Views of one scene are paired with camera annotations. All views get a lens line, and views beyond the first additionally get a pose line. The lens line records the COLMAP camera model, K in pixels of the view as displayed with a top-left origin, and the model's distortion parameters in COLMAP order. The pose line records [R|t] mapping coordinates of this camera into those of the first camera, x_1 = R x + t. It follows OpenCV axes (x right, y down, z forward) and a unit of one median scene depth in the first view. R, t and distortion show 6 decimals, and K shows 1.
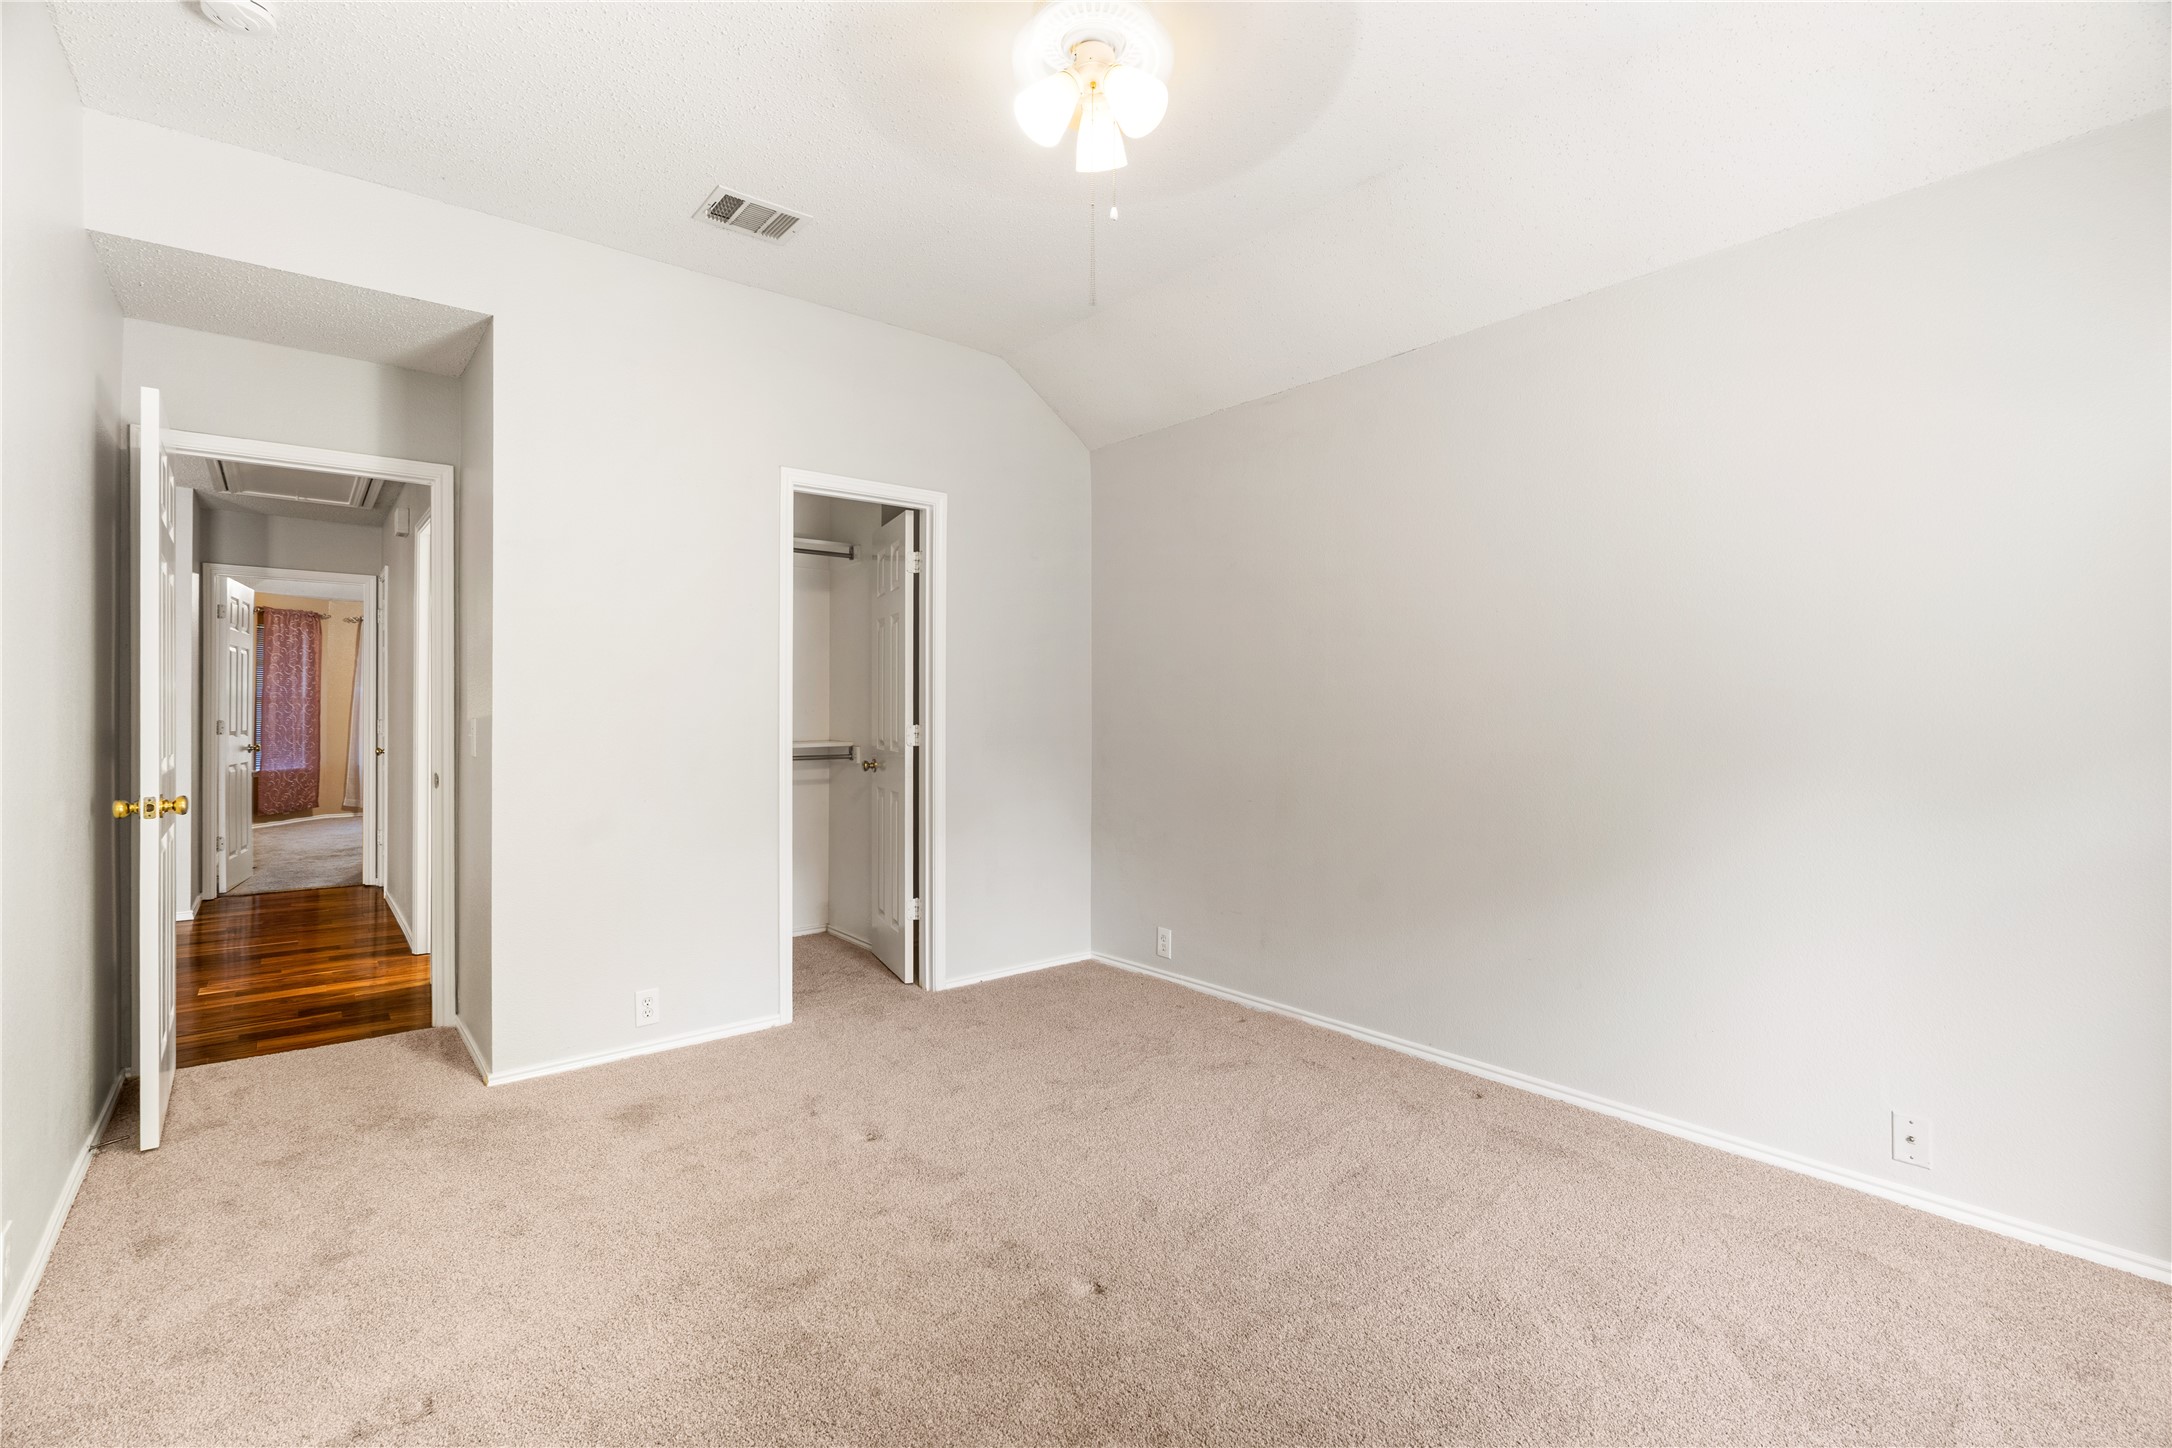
lens RADIAL K [[996.7, 0, 1081.9], [0, 996.7, 725.5], [0, 0, 1]] dist [-0.000391, 0.000182]
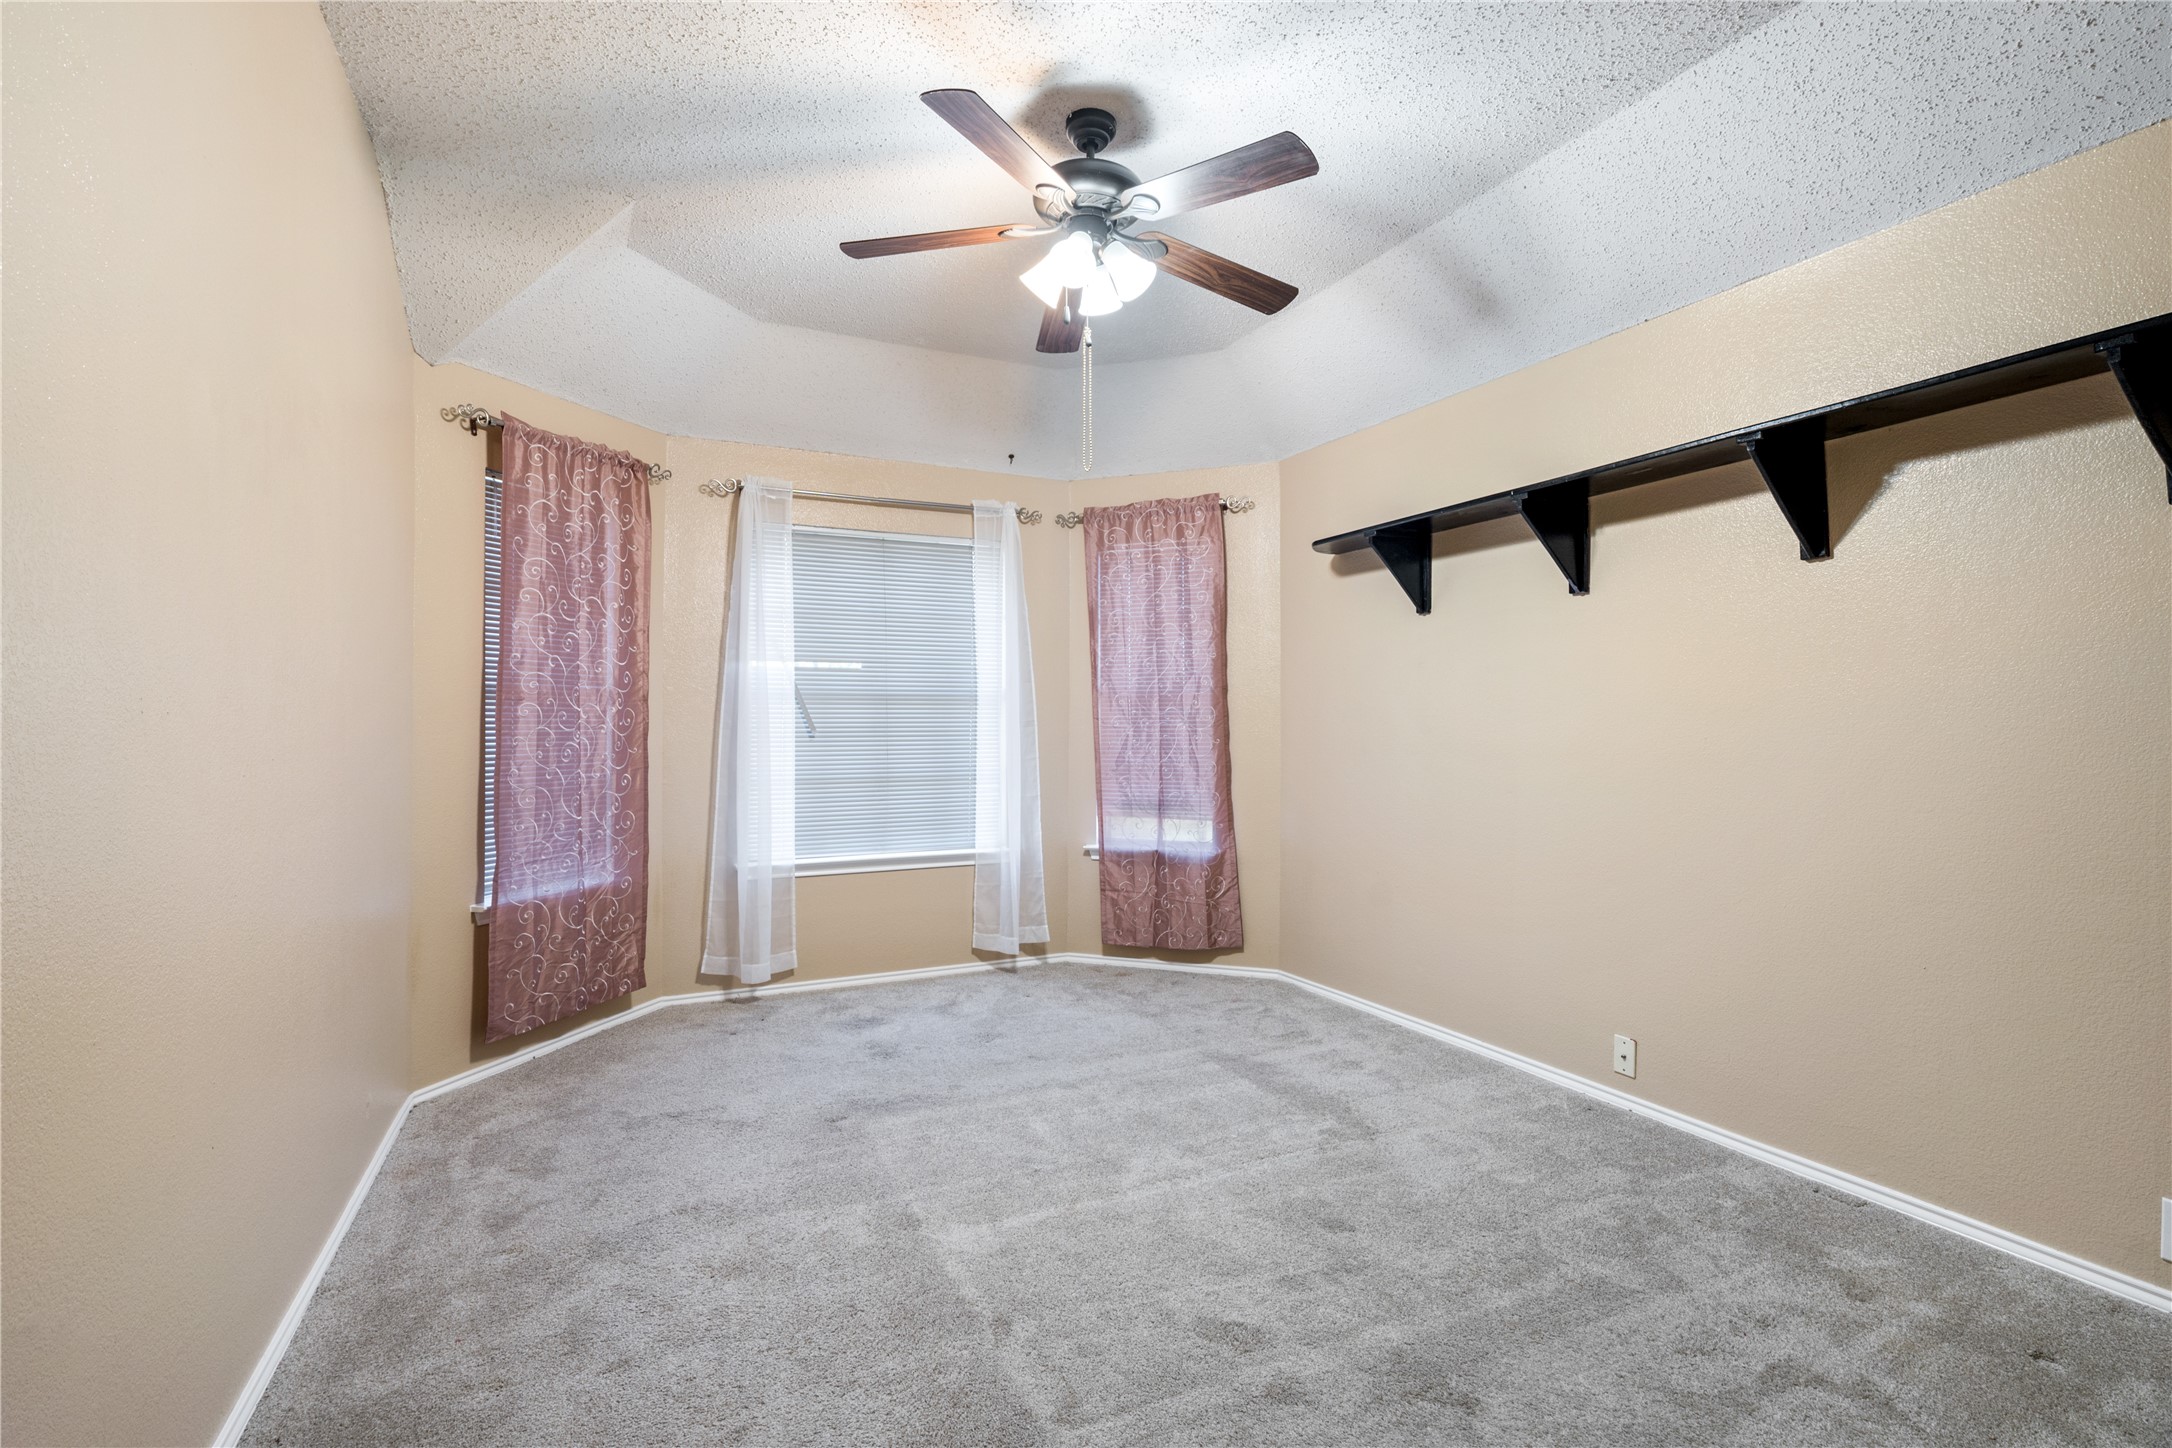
lens RADIAL K [[996.7, 0, 1081.9], [0, 996.7, 725.5], [0, 0, 1]] dist [-0.000391, 0.000182]
pose [[0.973477, -0.006895, -0.228680, -0.535725], [0.005493, 0.999962, -0.006768, -0.011257], [0.228718, 0.005332, 0.973478, 0.693277]]
